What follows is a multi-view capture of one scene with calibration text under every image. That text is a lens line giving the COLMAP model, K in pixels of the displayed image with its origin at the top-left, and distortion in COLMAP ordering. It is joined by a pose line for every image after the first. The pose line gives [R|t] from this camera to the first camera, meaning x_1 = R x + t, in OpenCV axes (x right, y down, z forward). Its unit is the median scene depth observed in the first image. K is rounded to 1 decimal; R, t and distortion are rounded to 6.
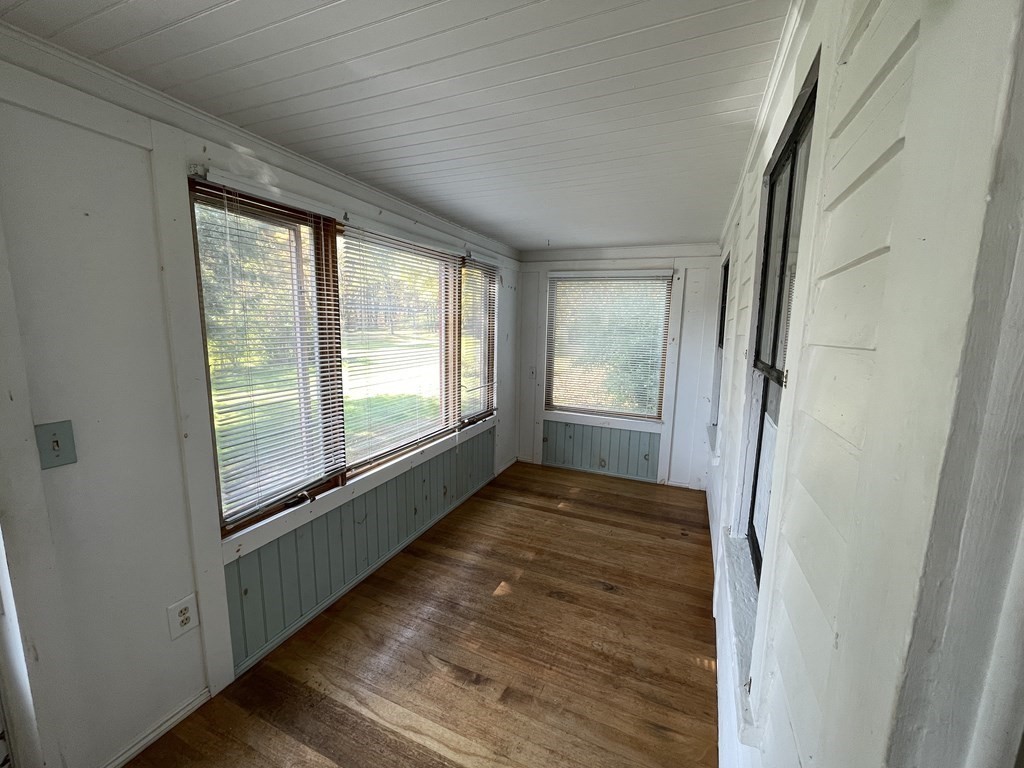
lens RADIAL K [[415.7, 0, 513.5], [0, 415.7, 386.8], [0, 0, 1]] dist [-0.004546, 0.000778]
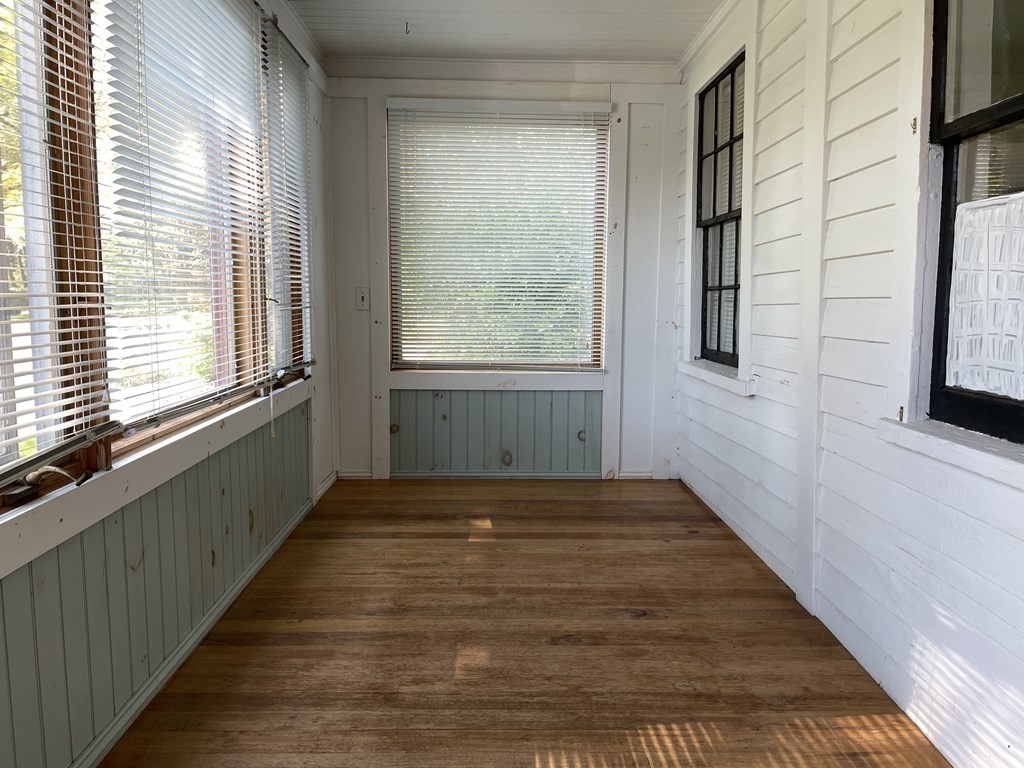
lens RADIAL K [[777.5, 0, 513.1], [0, 777.5, 382.8], [0, 0, 1]] dist [0.044863, -0.006195]
pose [[0.909133, -0.063677, 0.411610, -0.248583], [0.078381, 0.996744, -0.018924, 0.136469], [-0.409065, 0.049467, 0.911164, 0.076178]]
